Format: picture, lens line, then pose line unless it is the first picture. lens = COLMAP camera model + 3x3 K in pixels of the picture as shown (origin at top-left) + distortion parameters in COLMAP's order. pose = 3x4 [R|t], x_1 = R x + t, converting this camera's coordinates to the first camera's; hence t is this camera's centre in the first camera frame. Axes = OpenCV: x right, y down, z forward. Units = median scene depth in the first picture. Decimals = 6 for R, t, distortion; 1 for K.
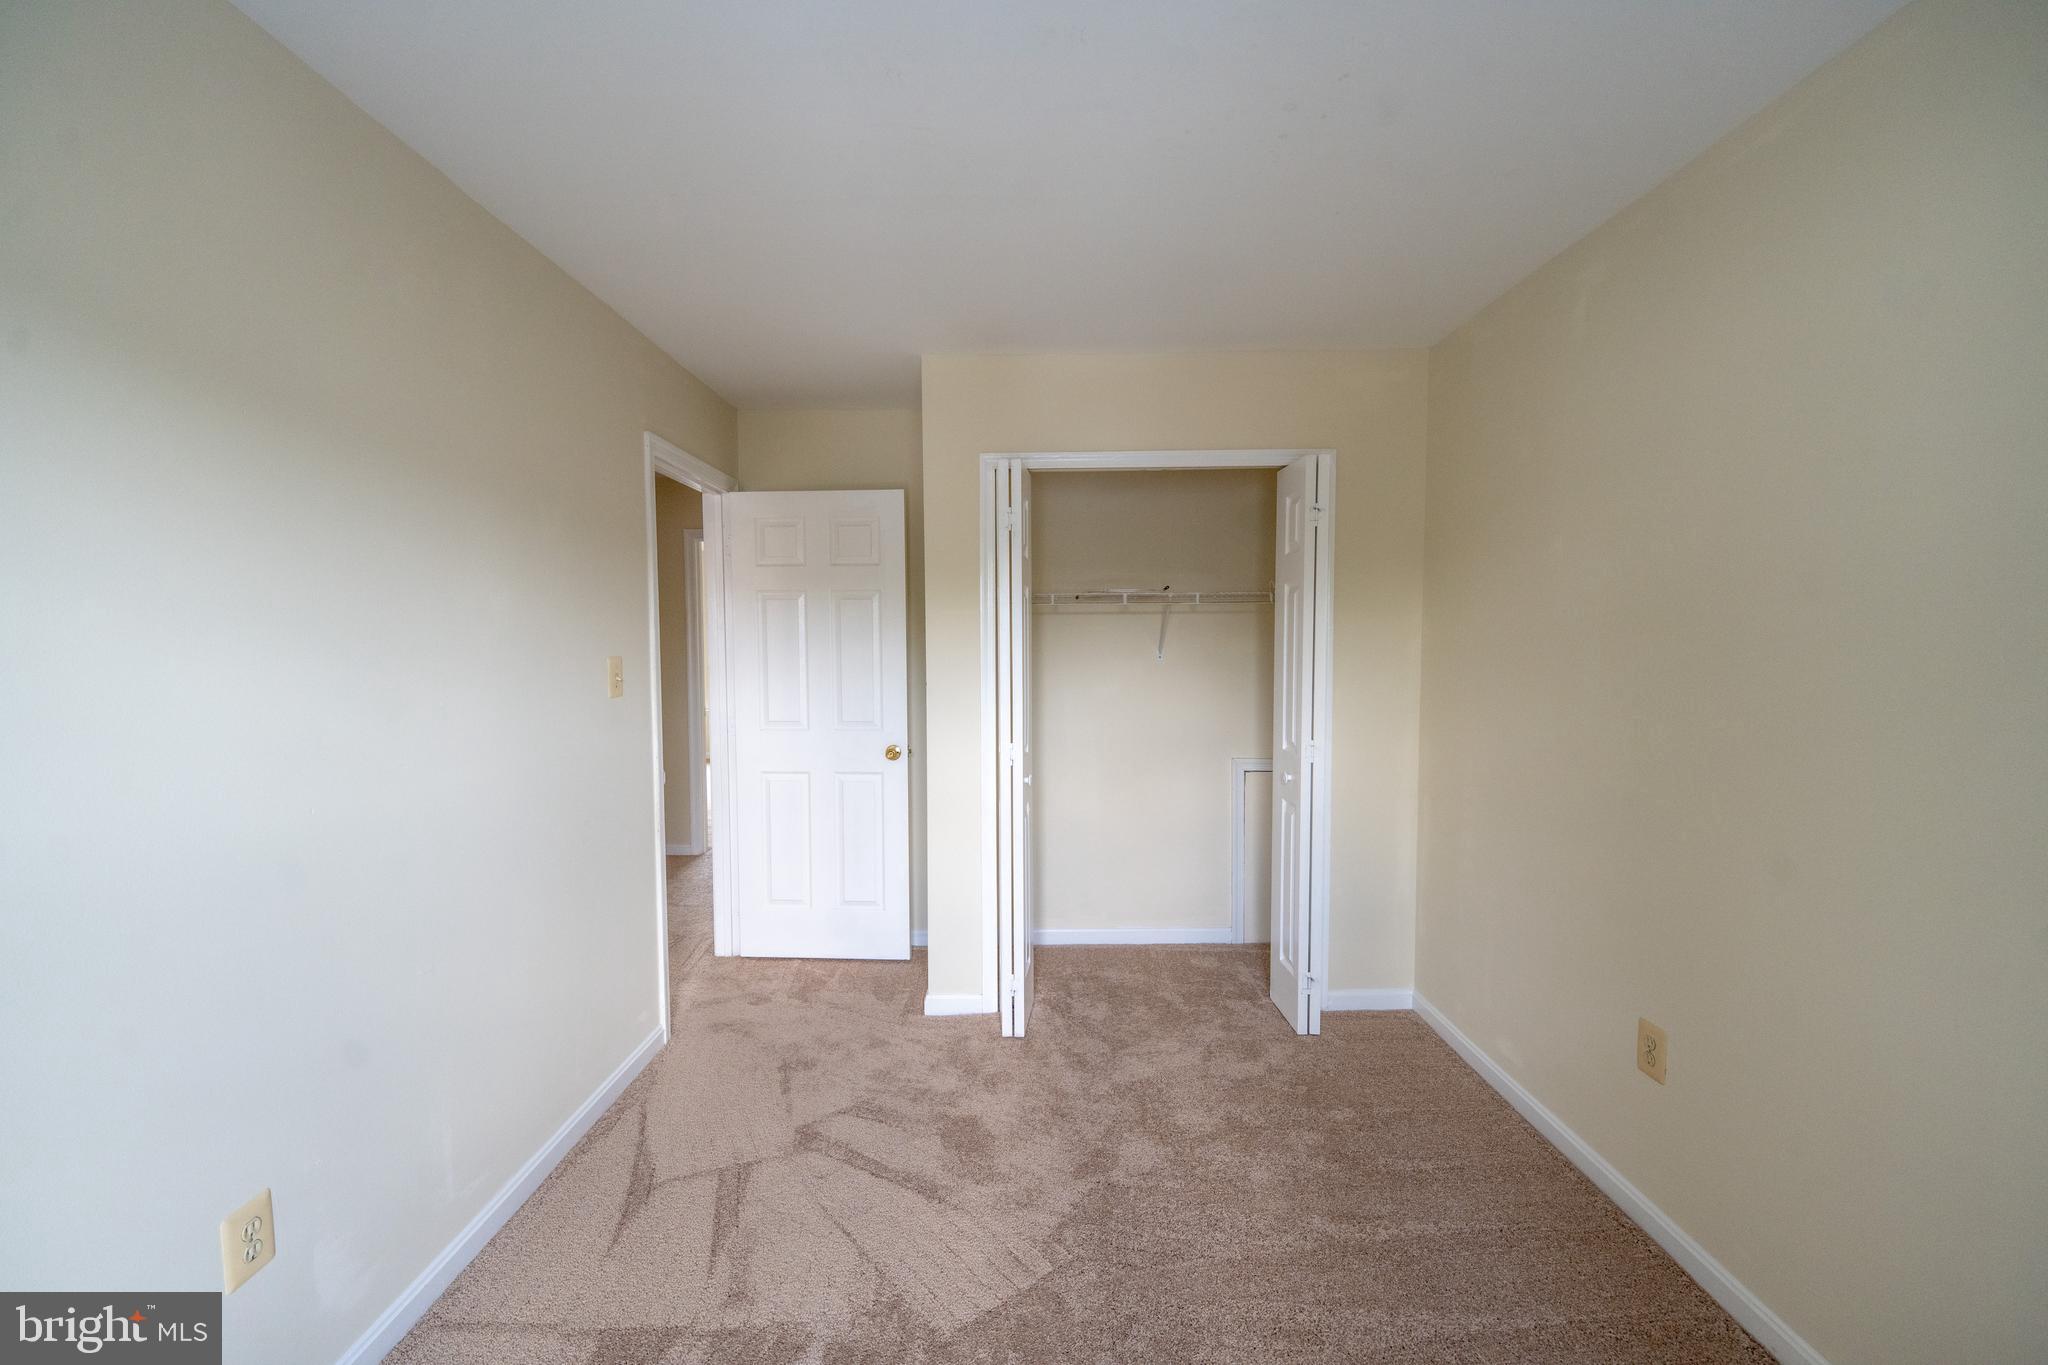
lens RADIAL K [[840.3, 0, 1031.3], [0, 840.3, 679.2], [0, 0, 1]] dist [-0.004229, -0.009495]
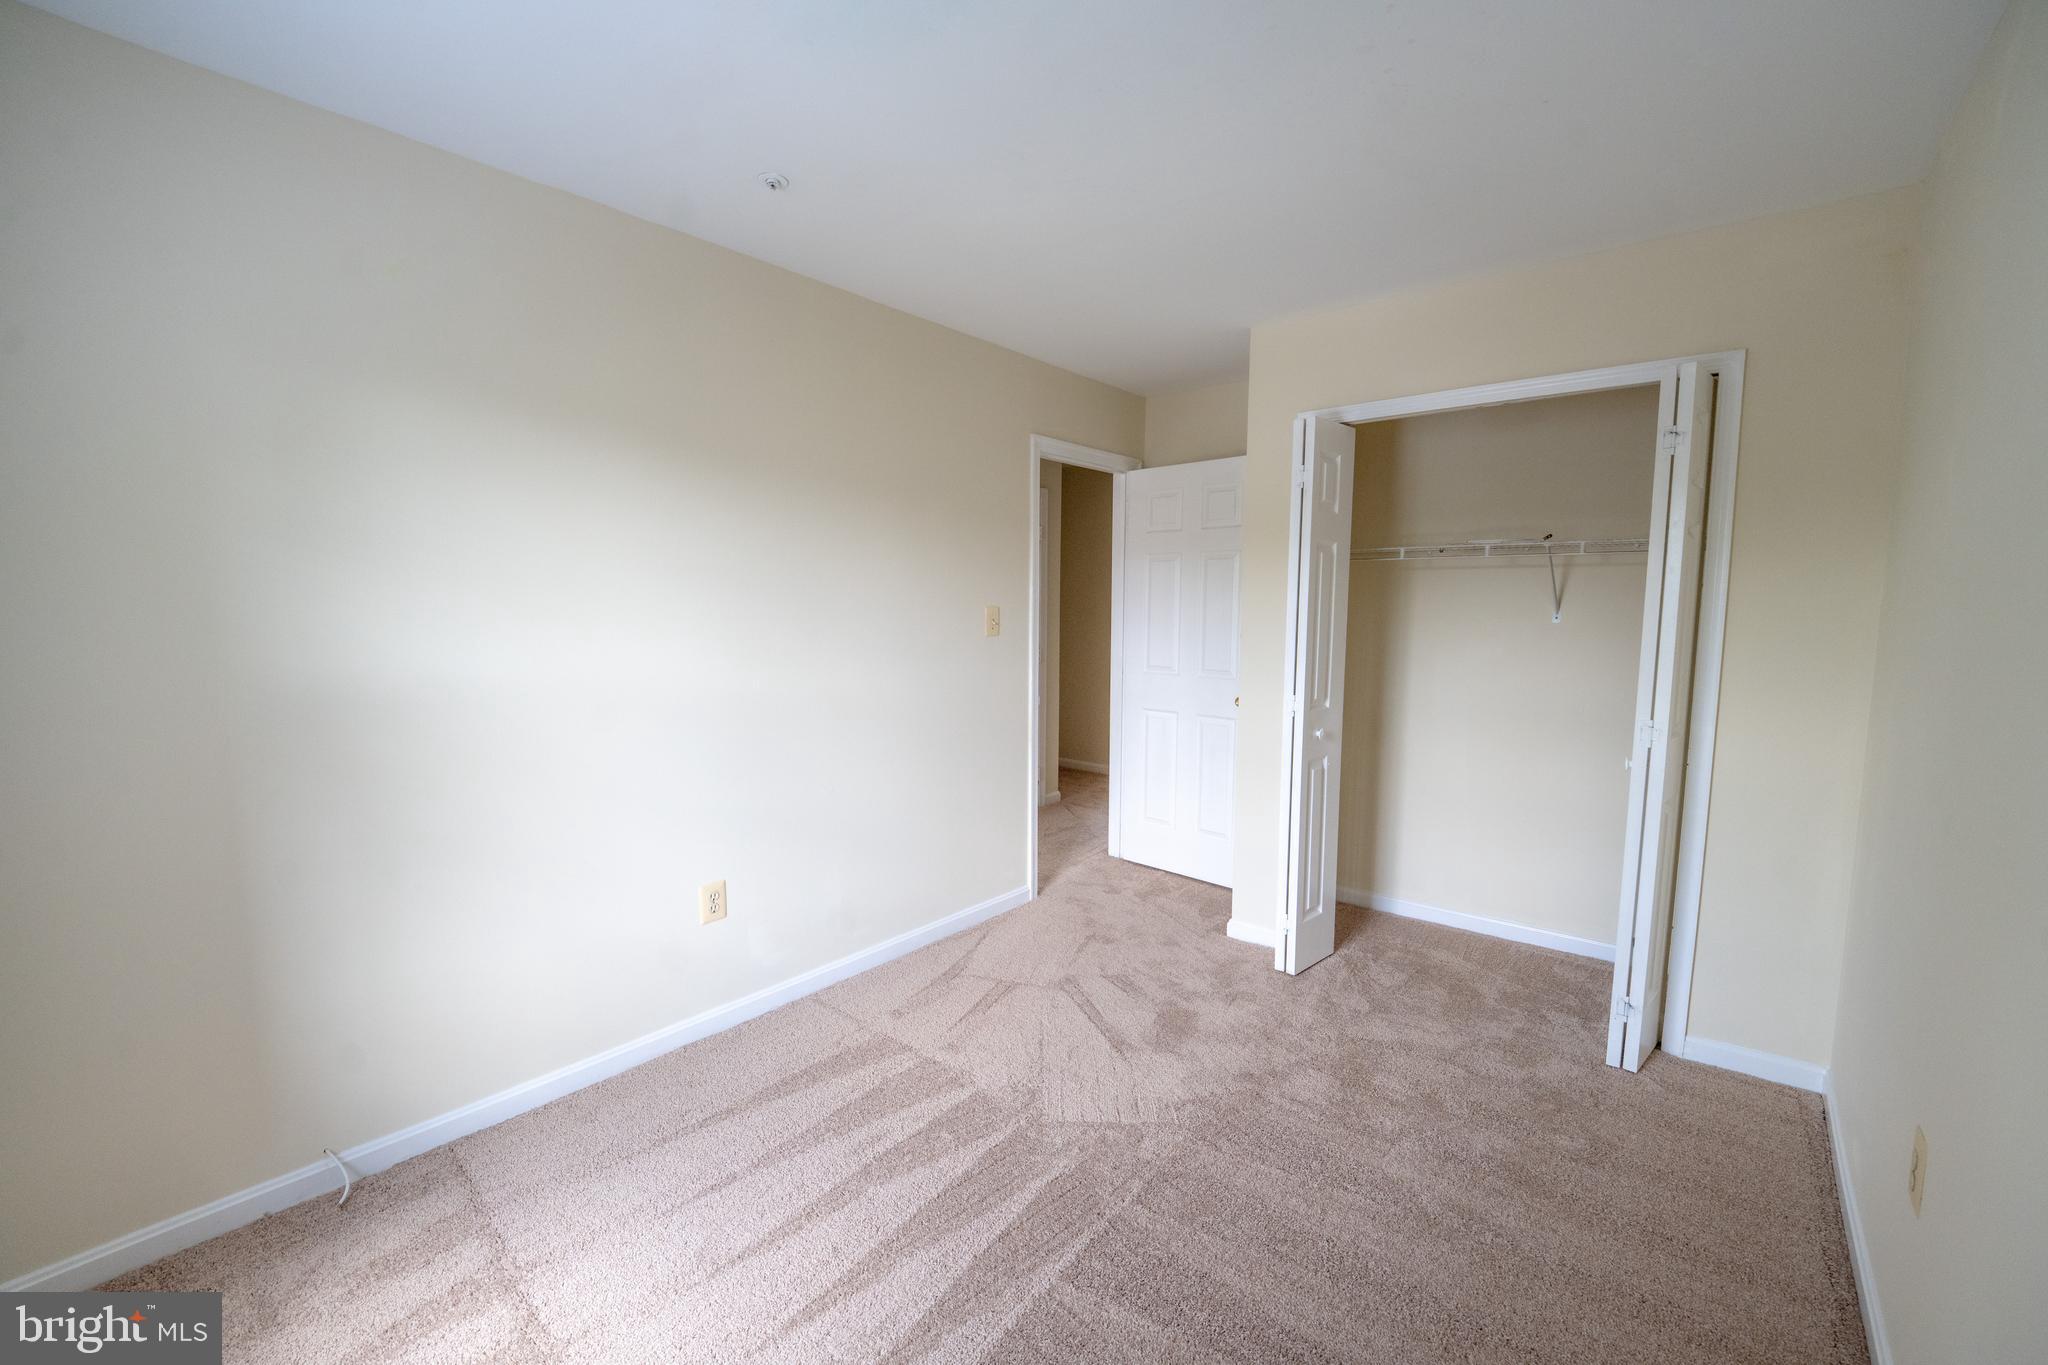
lens RADIAL K [[840.3, 0, 1022.0], [0, 840.3, 680.7], [0, 0, 1]] dist [-0.004229, -0.009495]
pose [[0.762843, 0.067665, -0.643034, 0.383737], [-0.037449, 0.997463, 0.060534, 0.008467], [0.645499, -0.022097, 0.763442, -0.013429]]
